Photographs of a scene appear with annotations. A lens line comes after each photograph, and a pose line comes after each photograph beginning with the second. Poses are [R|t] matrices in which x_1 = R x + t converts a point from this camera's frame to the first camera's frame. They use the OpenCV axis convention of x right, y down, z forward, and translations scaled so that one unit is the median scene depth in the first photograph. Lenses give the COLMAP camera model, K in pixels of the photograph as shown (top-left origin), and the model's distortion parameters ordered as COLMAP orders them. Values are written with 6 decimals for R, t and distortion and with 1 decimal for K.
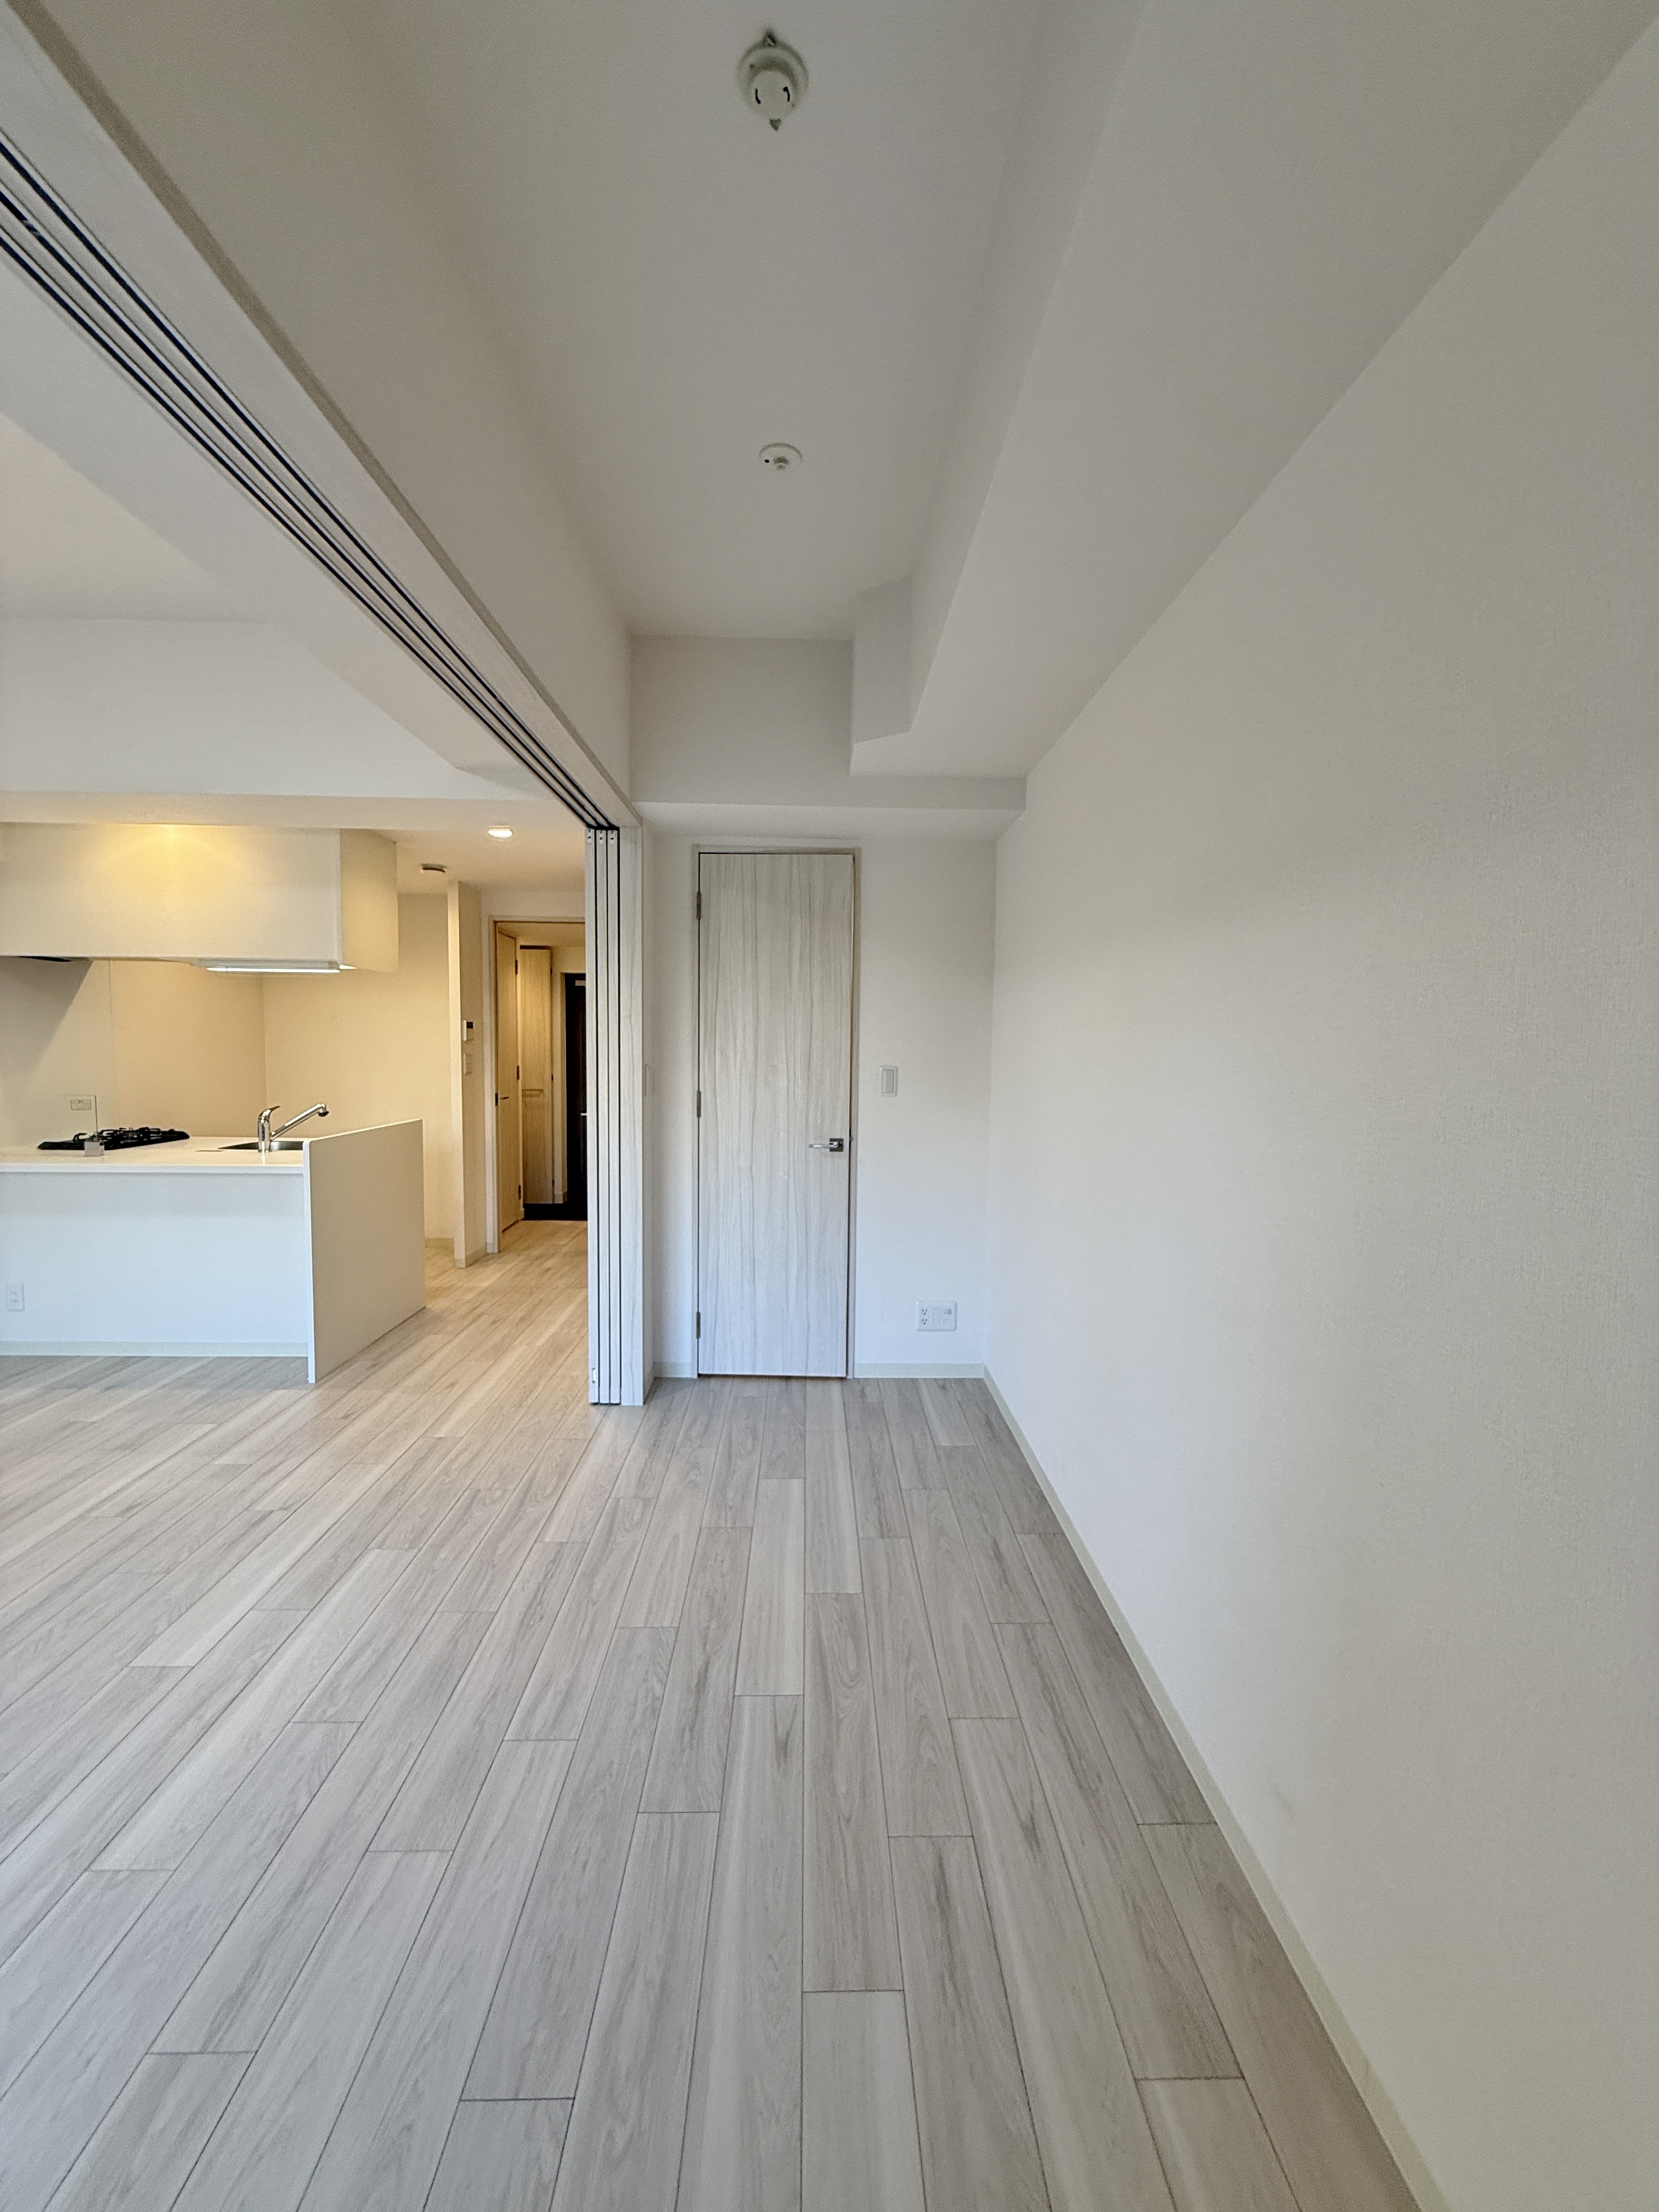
lens RADIAL K [[878.0, 0, 836.3], [0, 878.0, 1096.6], [0, 0, 1]] dist [-0.009453, 0.000125]
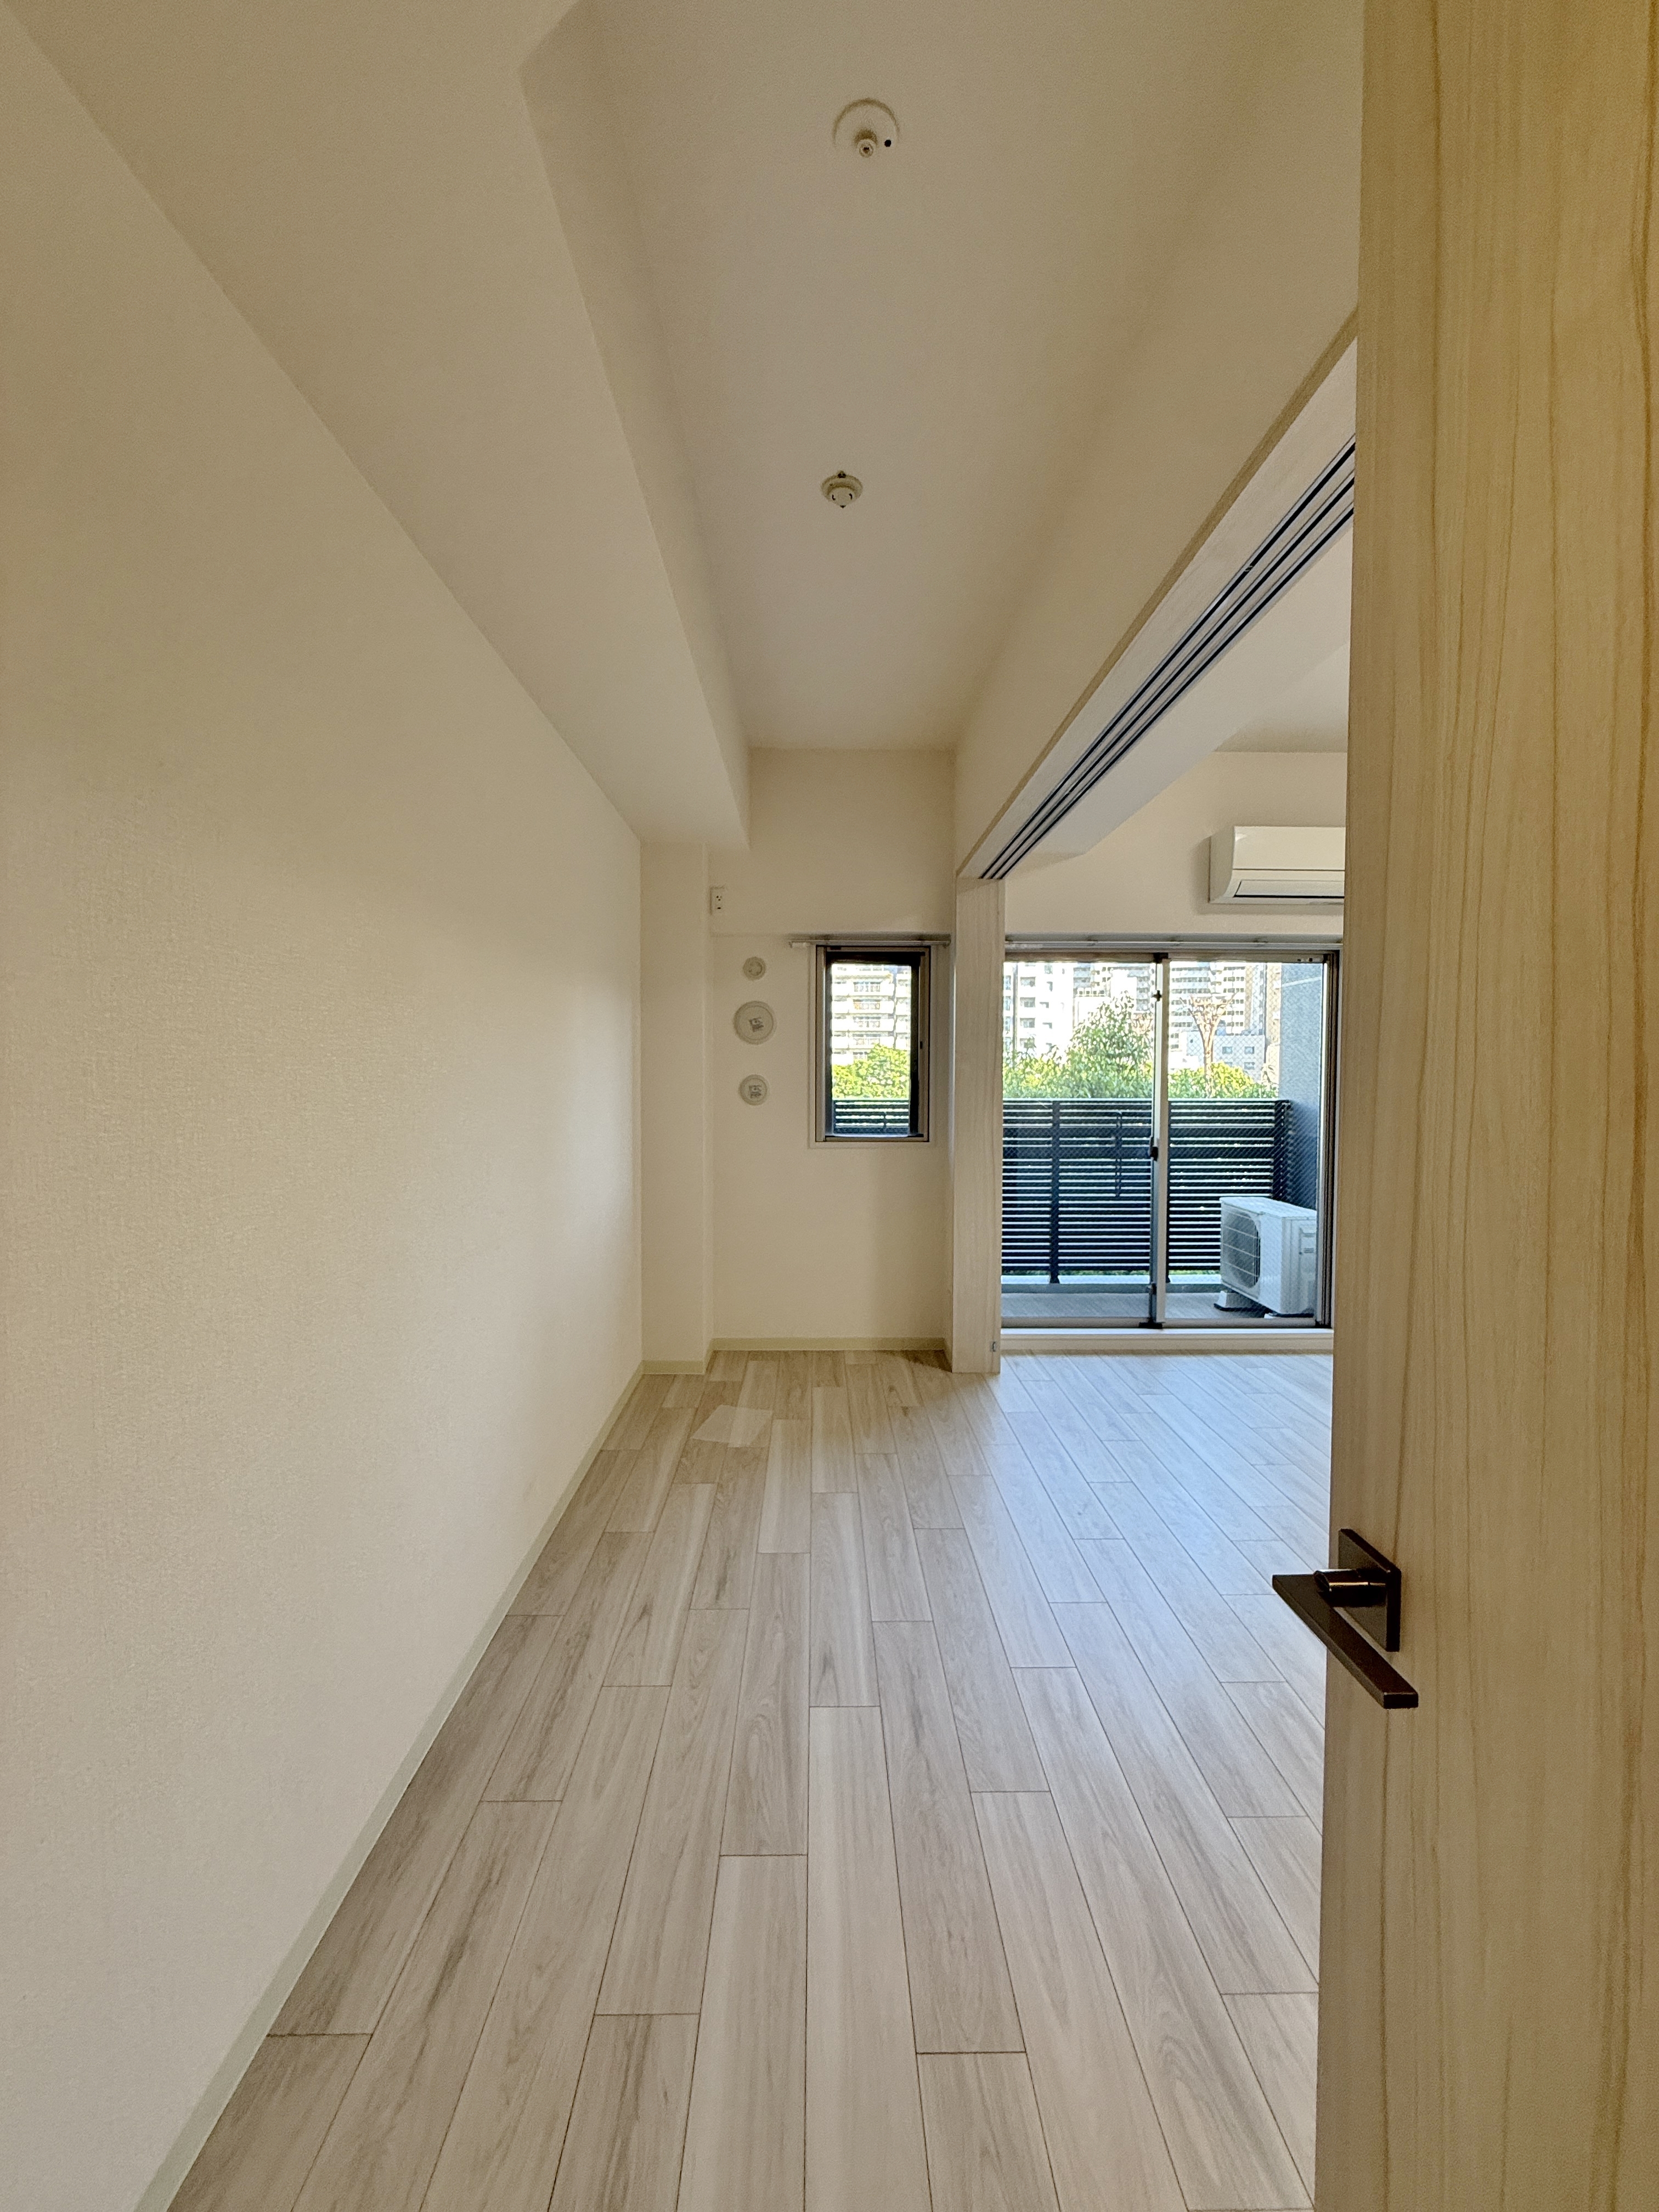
lens RADIAL K [[878.0, 0, 836.3], [0, 878.0, 1096.6], [0, 0, 1]] dist [-0.009453, 0.000125]
pose [[-0.999845, -0.015542, 0.008327, -0.050227], [-0.014756, 0.996064, 0.087400, -0.063712], [-0.009652, 0.087263, -0.996139, 1.468787]]
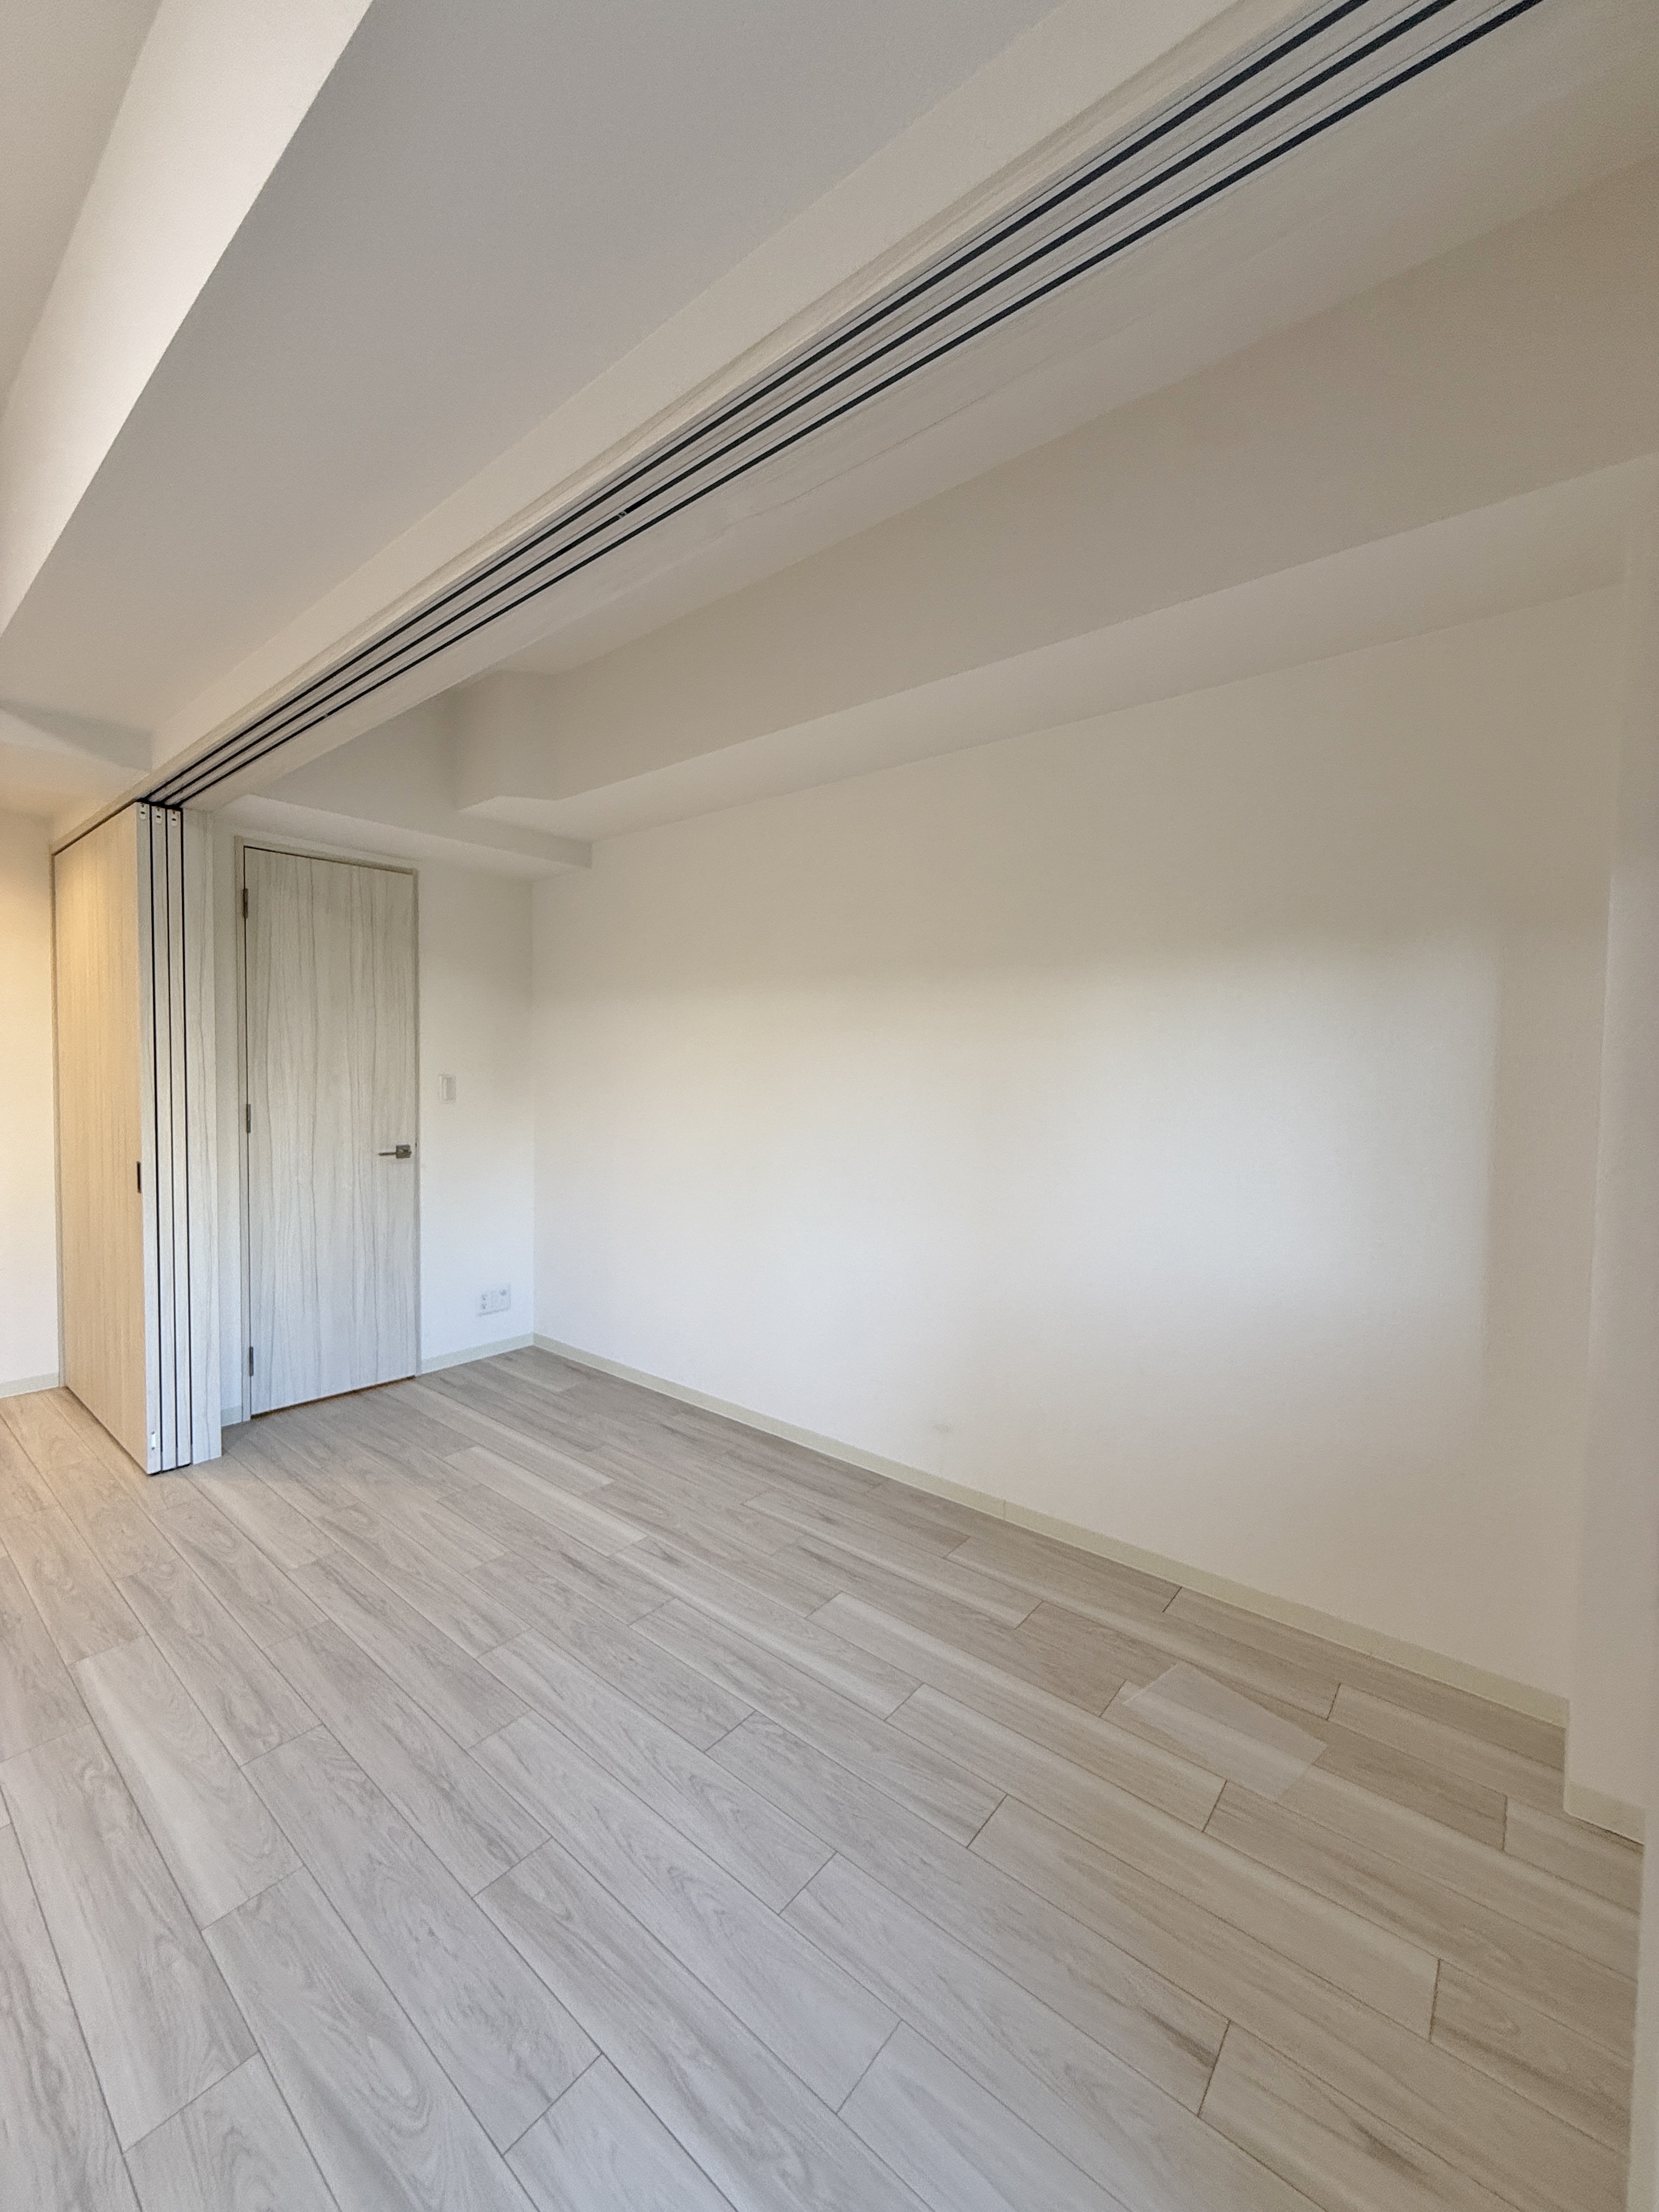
lens RADIAL K [[878.0, 0, 836.3], [0, 878.0, 1096.6], [0, 0, 1]] dist [-0.009453, 0.000125]
pose [[0.652645, -0.030256, 0.757059, -0.654825], [0.040475, 0.999168, 0.005038, 0.008146], [-0.756582, 0.027354, 0.653327, -0.094918]]
